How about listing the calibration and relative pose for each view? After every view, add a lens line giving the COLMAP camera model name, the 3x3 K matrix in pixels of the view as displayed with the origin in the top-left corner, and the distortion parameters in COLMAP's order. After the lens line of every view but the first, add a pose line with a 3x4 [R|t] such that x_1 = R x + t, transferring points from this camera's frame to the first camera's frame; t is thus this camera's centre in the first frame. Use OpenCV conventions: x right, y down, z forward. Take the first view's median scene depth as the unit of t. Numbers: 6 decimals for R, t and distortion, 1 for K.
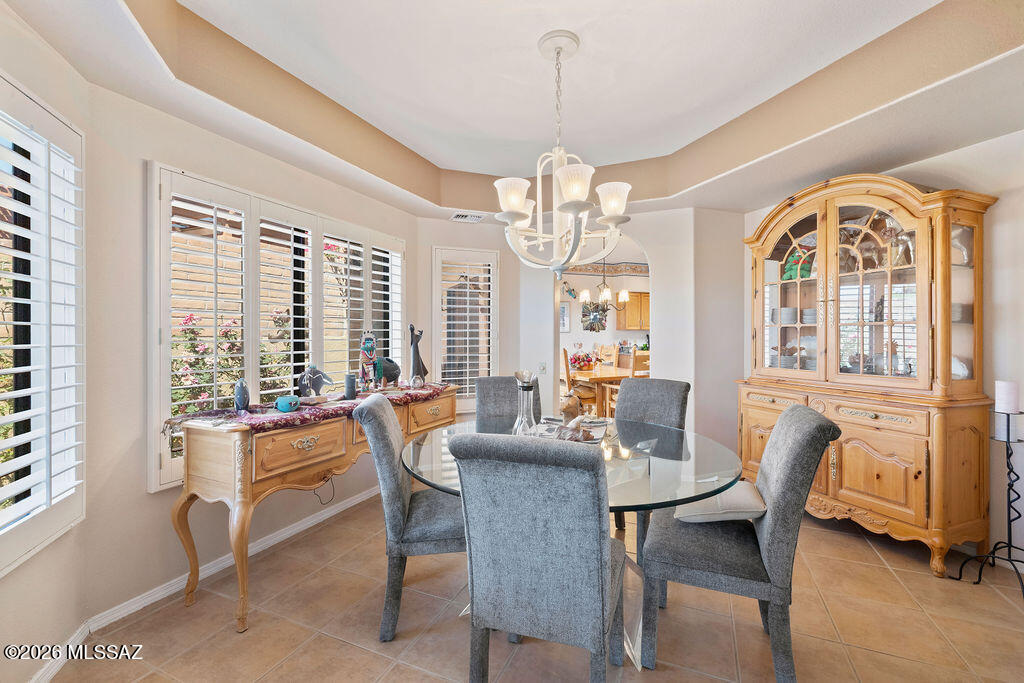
lens RADIAL K [[434.3, 0, 514.0], [0, 434.3, 335.2], [0, 0, 1]] dist [0.001145, -0.000848]
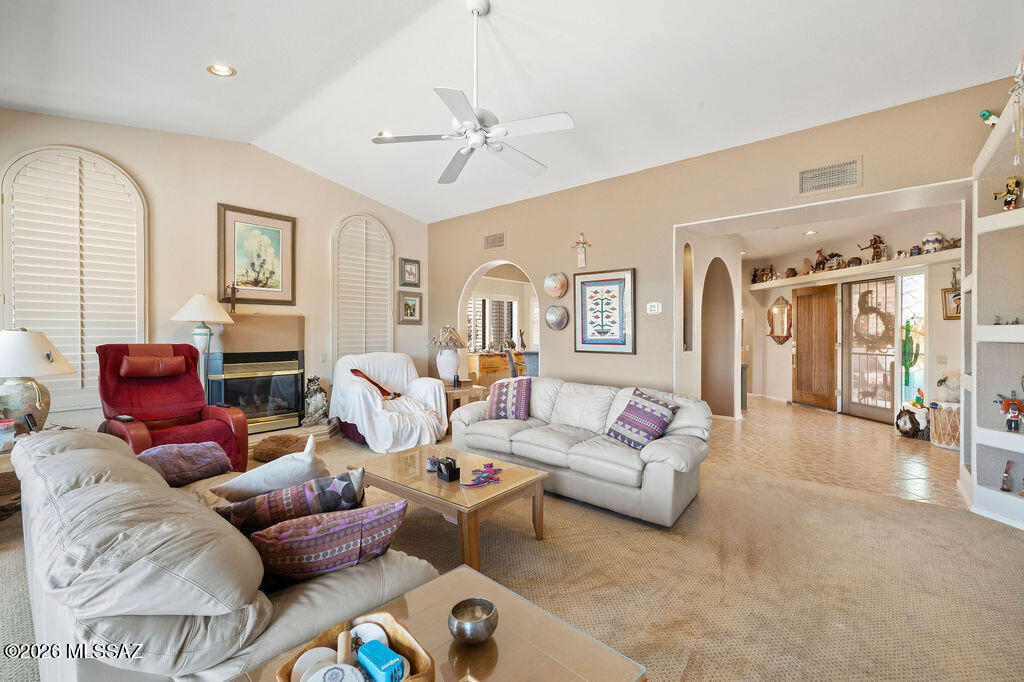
lens RADIAL K [[434.3, 0, 516.1], [0, 434.3, 334.6], [0, 0, 1]] dist [0.001145, -0.000848]
pose [[0.961202, 0.006158, -0.275777, 0.532426], [-0.004737, 0.999972, 0.005818, -0.007228], [0.275805, -0.004286, 0.961204, -1.775951]]
